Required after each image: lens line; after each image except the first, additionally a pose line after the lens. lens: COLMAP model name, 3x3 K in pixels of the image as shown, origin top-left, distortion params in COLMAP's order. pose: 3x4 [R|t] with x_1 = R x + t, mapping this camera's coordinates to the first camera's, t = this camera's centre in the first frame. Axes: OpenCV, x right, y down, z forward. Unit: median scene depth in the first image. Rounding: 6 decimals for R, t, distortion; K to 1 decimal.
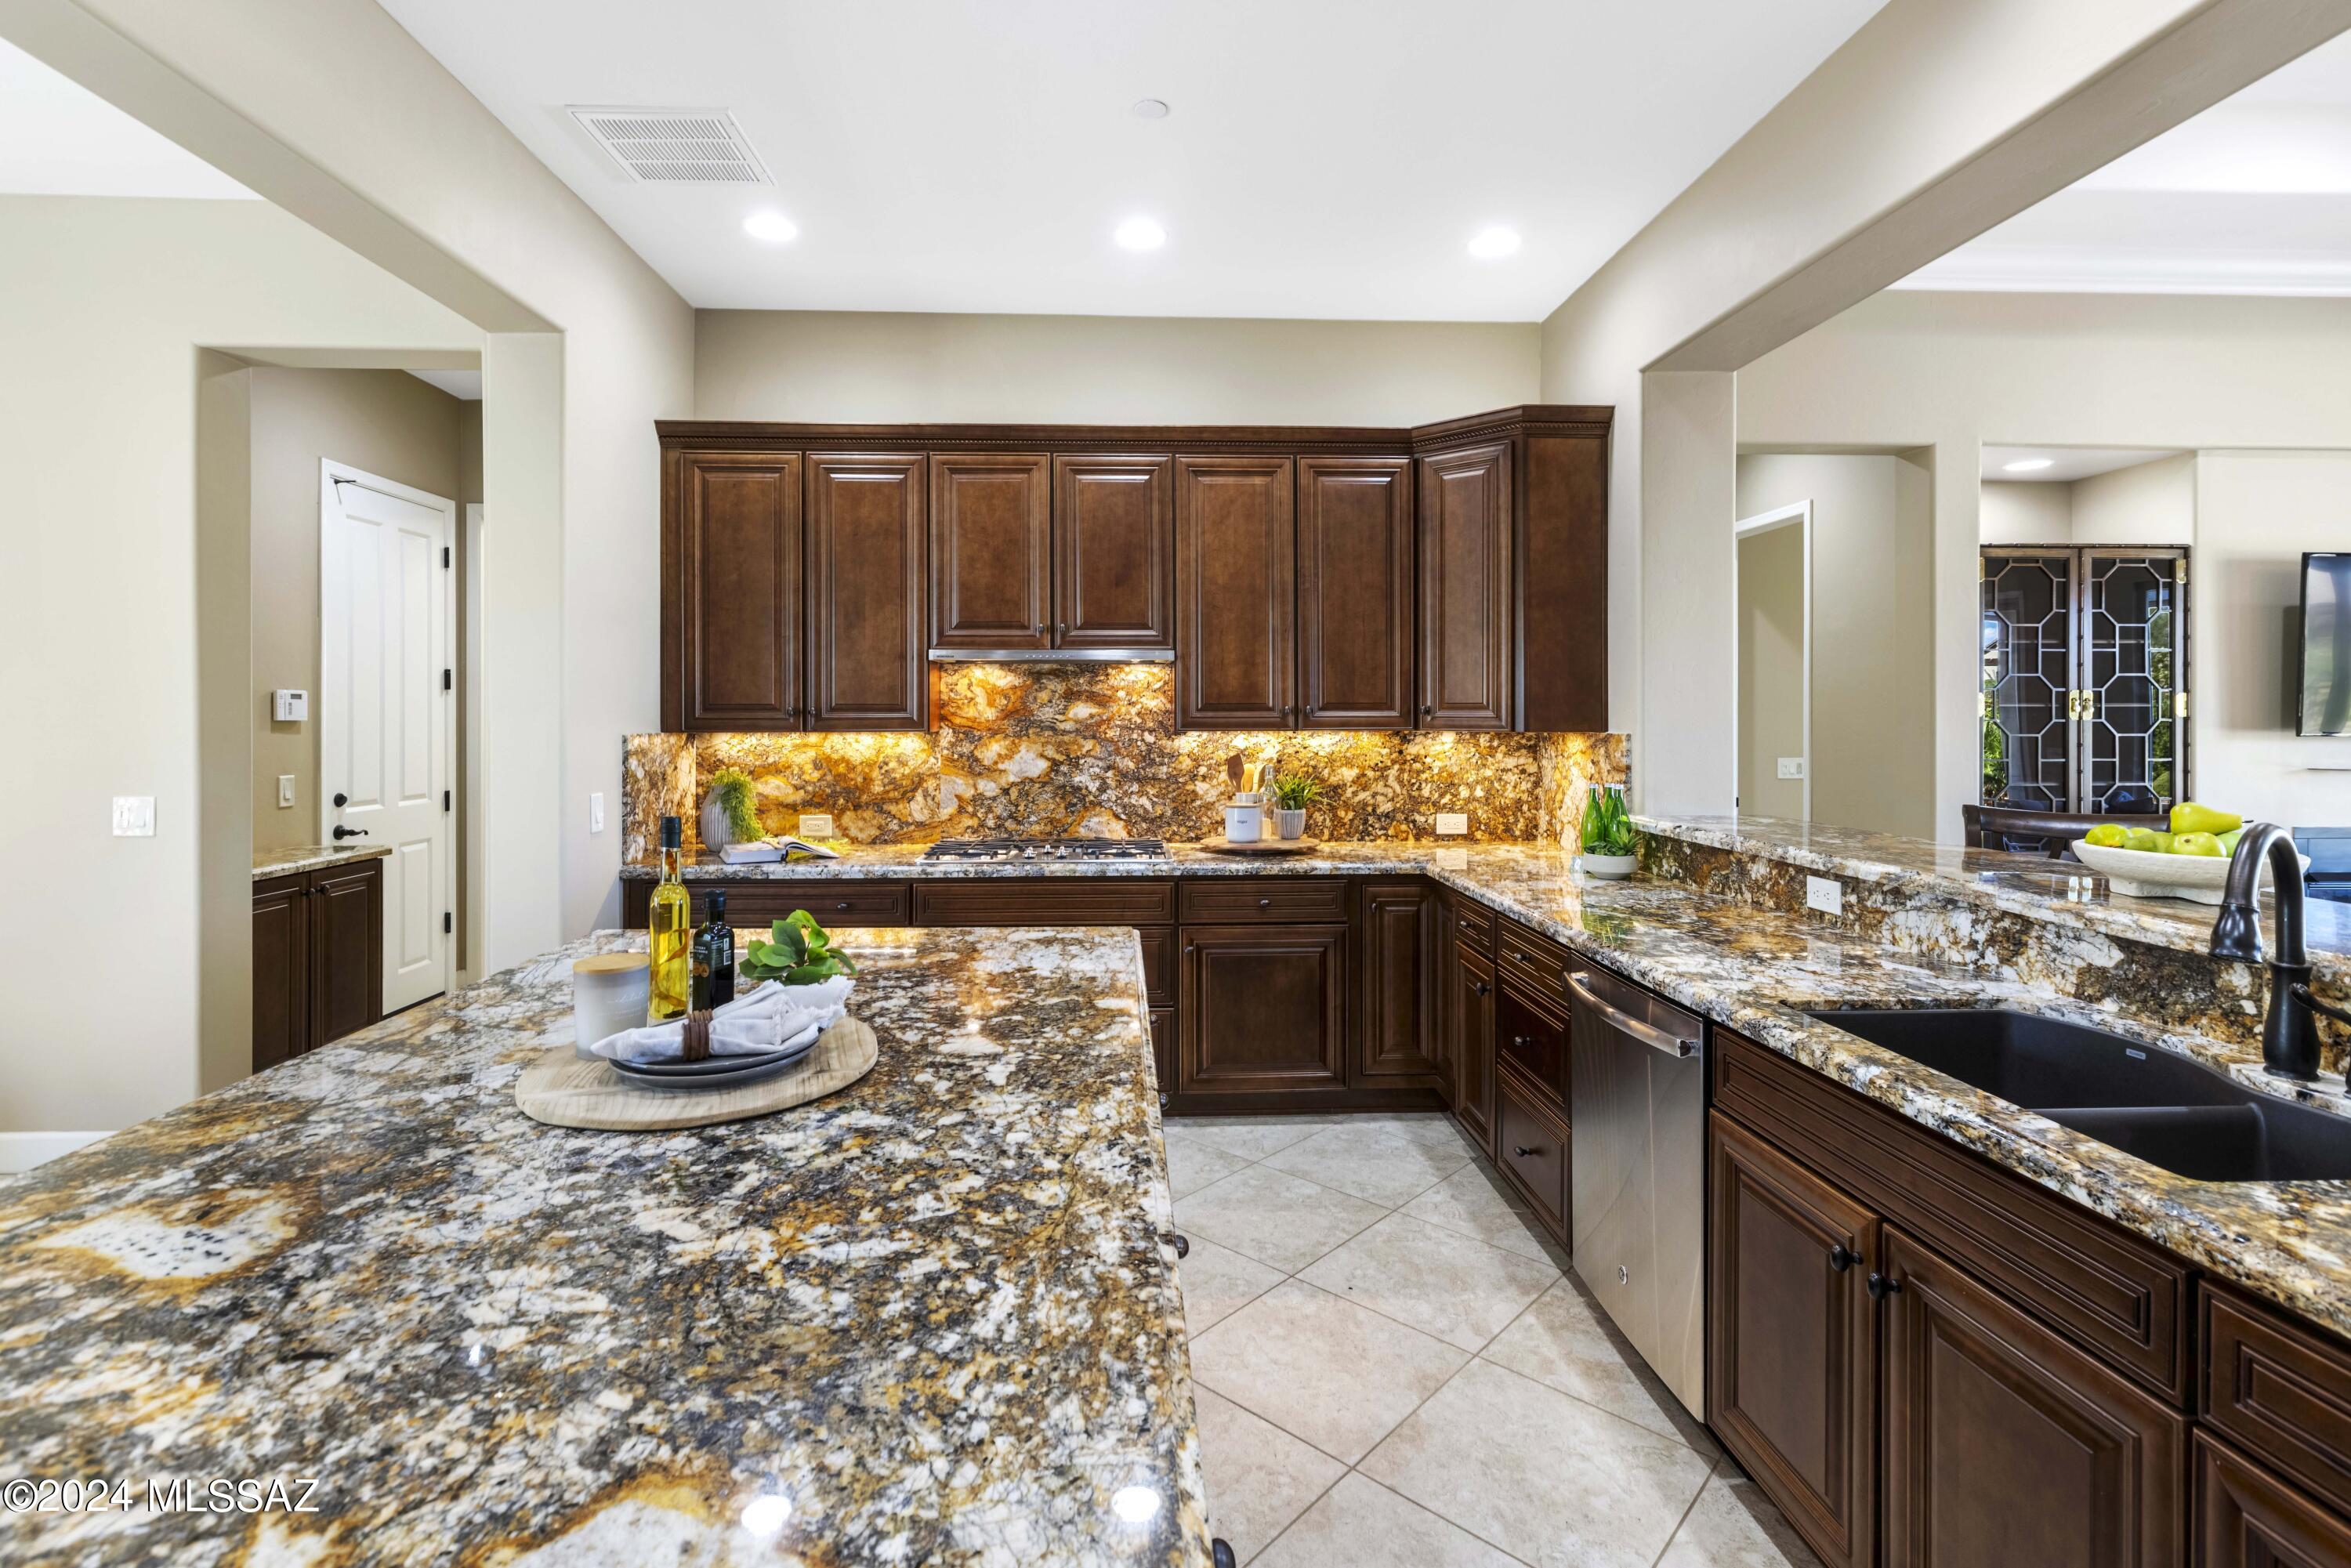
lens RADIAL K [[1104.1, 0, 1167.3], [0, 1104.1, 715.0], [0, 0, 1]] dist [0.000774, -0.000426]
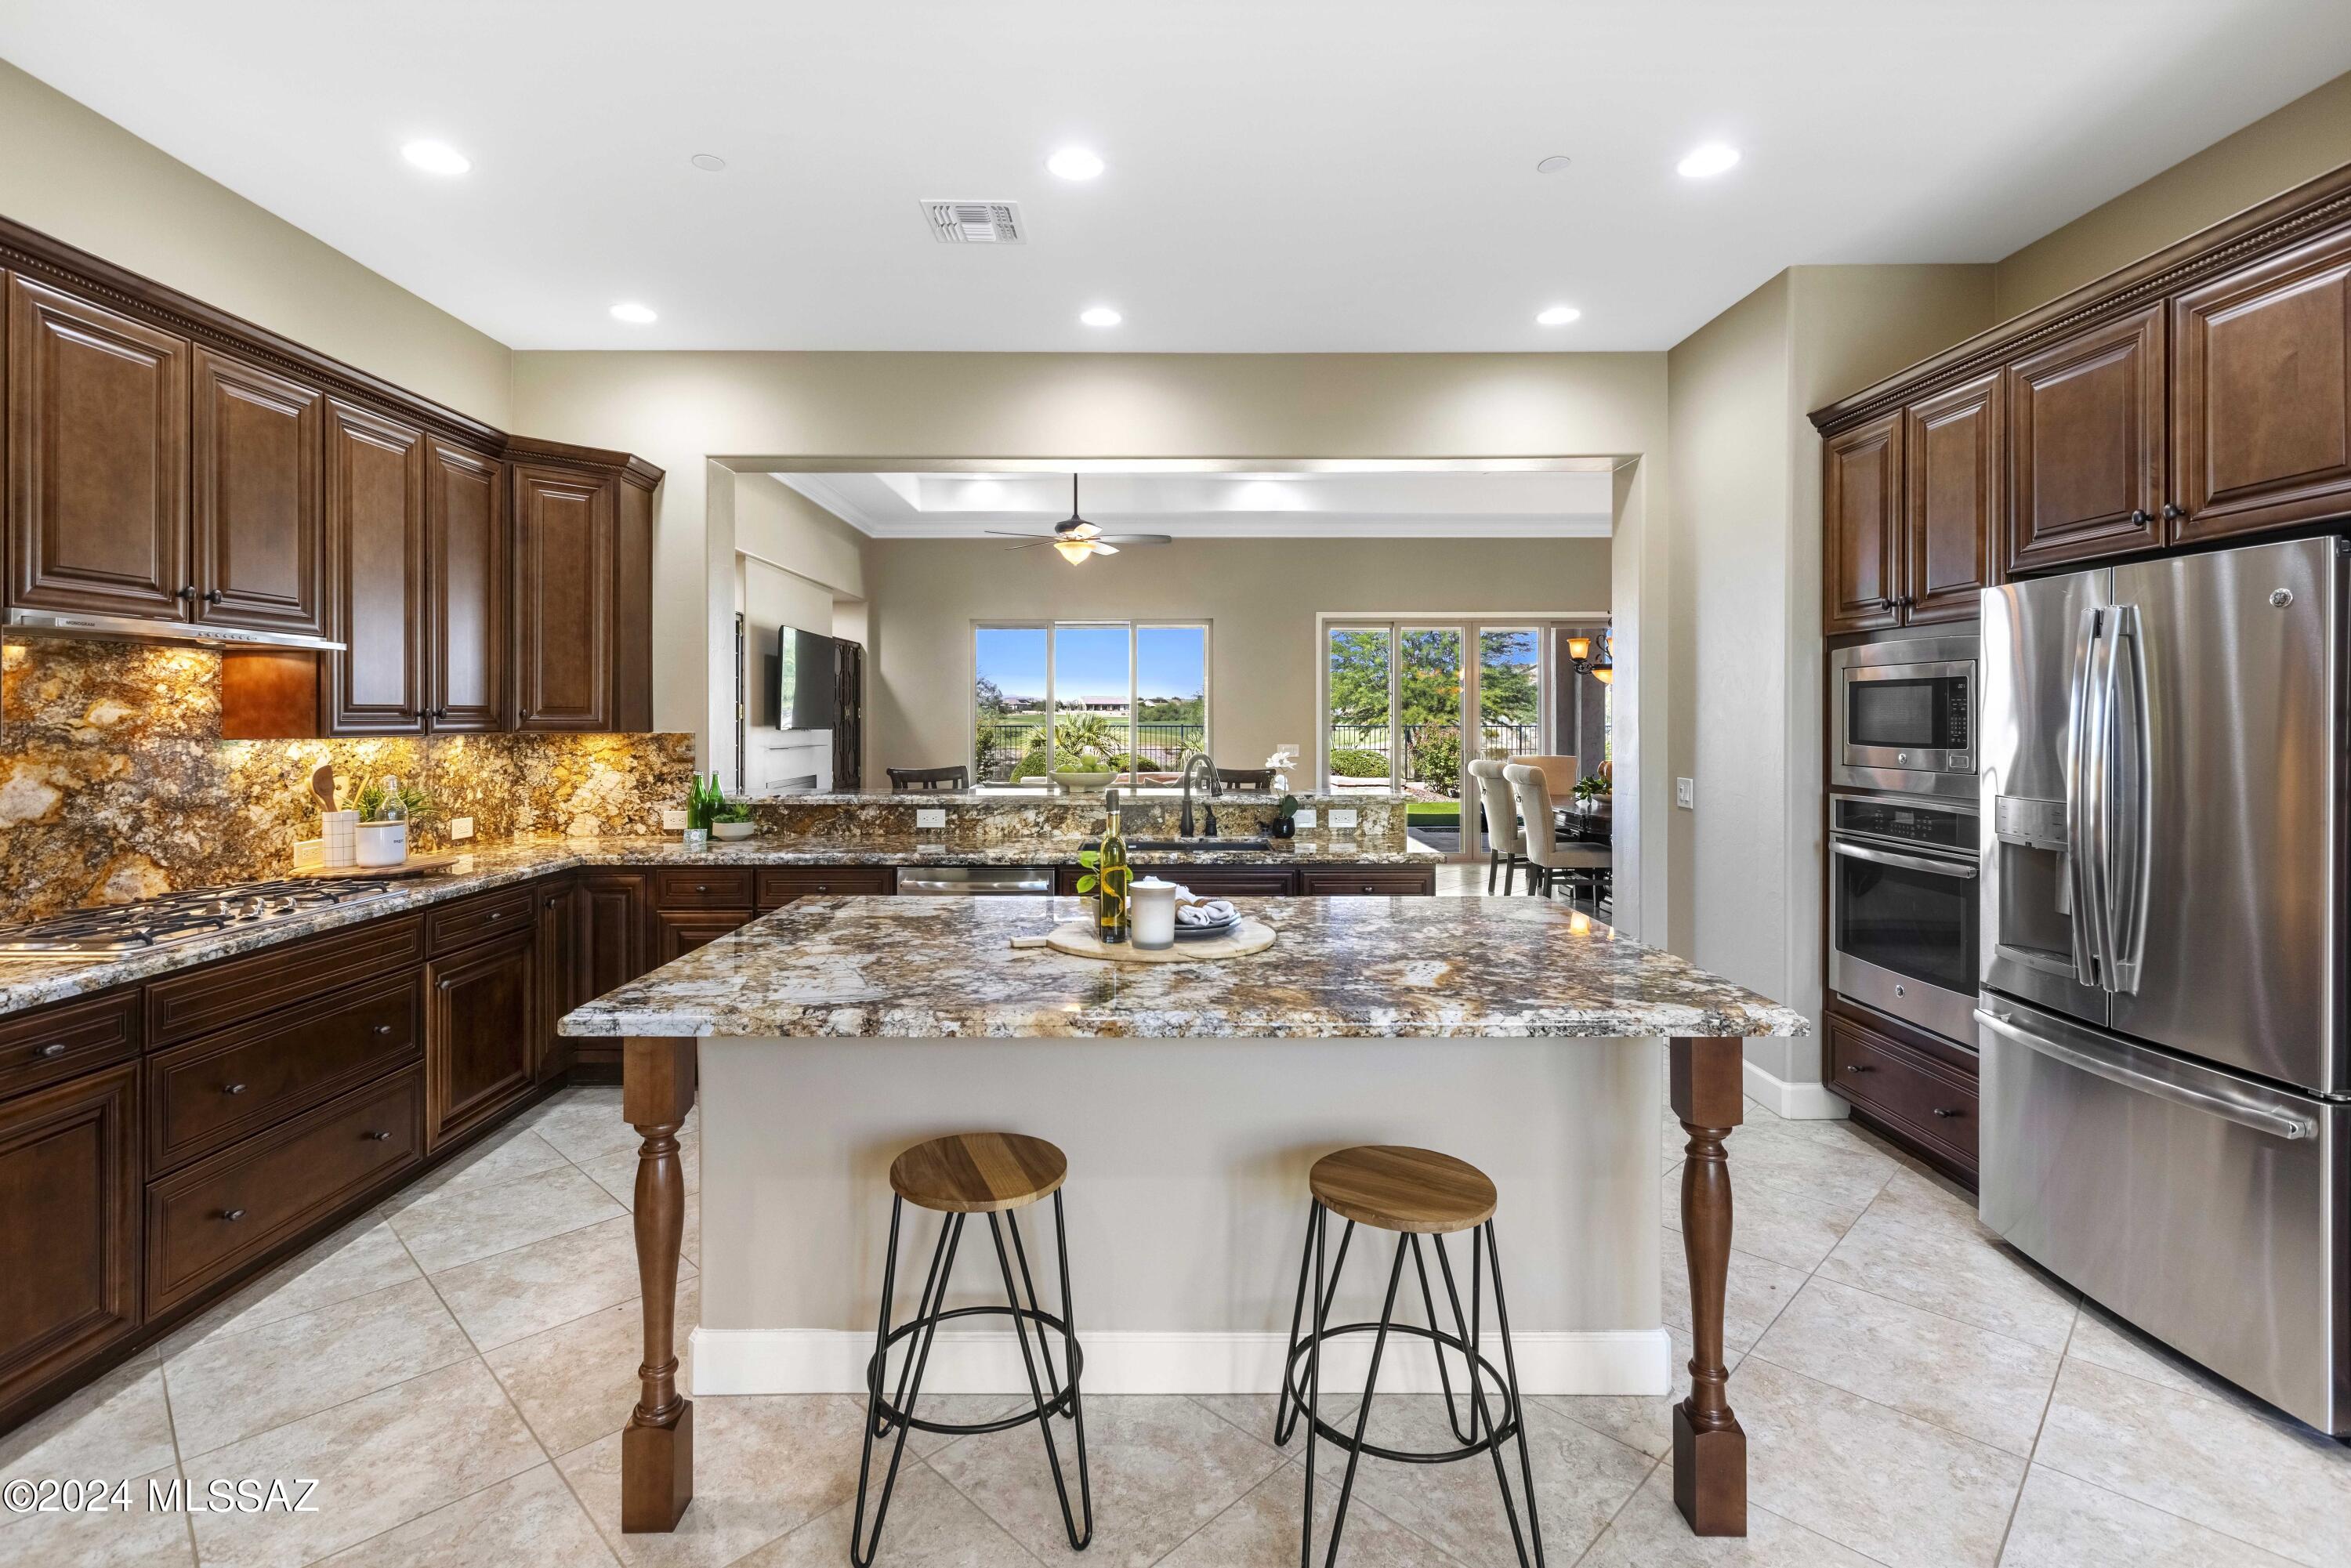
lens RADIAL K [[1104.1, 0, 1167.3], [0, 1104.1, 715.0], [0, 0, 1]] dist [0.000774, -0.000426]
pose [[0.042992, 0.002114, 0.999073, -0.715871], [0.001070, 0.999997, -0.002162, 0.000054], [-0.999075, 0.001162, 0.042989, 0.331003]]
